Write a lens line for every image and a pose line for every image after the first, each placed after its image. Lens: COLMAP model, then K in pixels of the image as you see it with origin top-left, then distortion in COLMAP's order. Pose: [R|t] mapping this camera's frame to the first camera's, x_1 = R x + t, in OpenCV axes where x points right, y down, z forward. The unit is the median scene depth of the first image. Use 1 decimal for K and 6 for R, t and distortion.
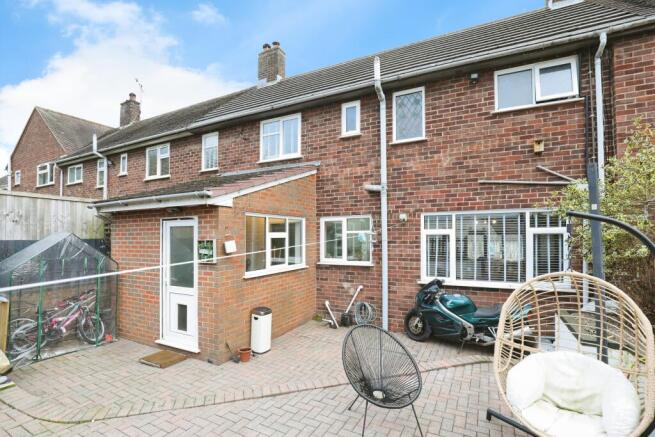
lens RADIAL K [[300.7, 0, 328.0], [0, 300.7, 227.6], [0, 0, 1]] dist [-0.002187, -0.001186]
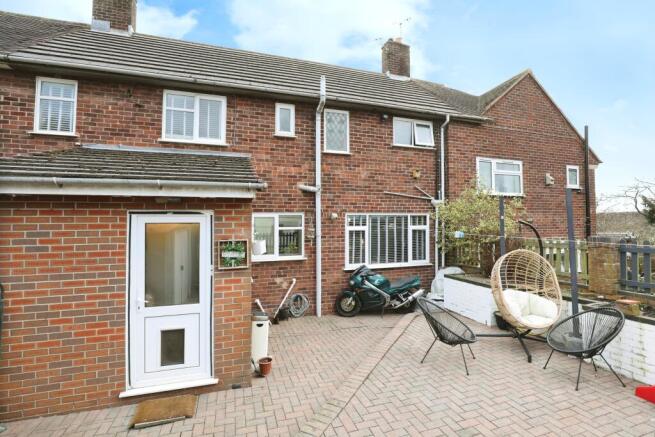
lens RADIAL K [[294.6, 0, 327.5], [0, 294.6, 218.5], [0, 0, 1]] dist [-0.000639, 0.001412]
pose [[0.724411, 0.018641, 0.689116, -0.569841], [-0.012582, 0.999825, -0.013819, -0.007960], [-0.689254, 0.001340, 0.724519, 0.173872]]
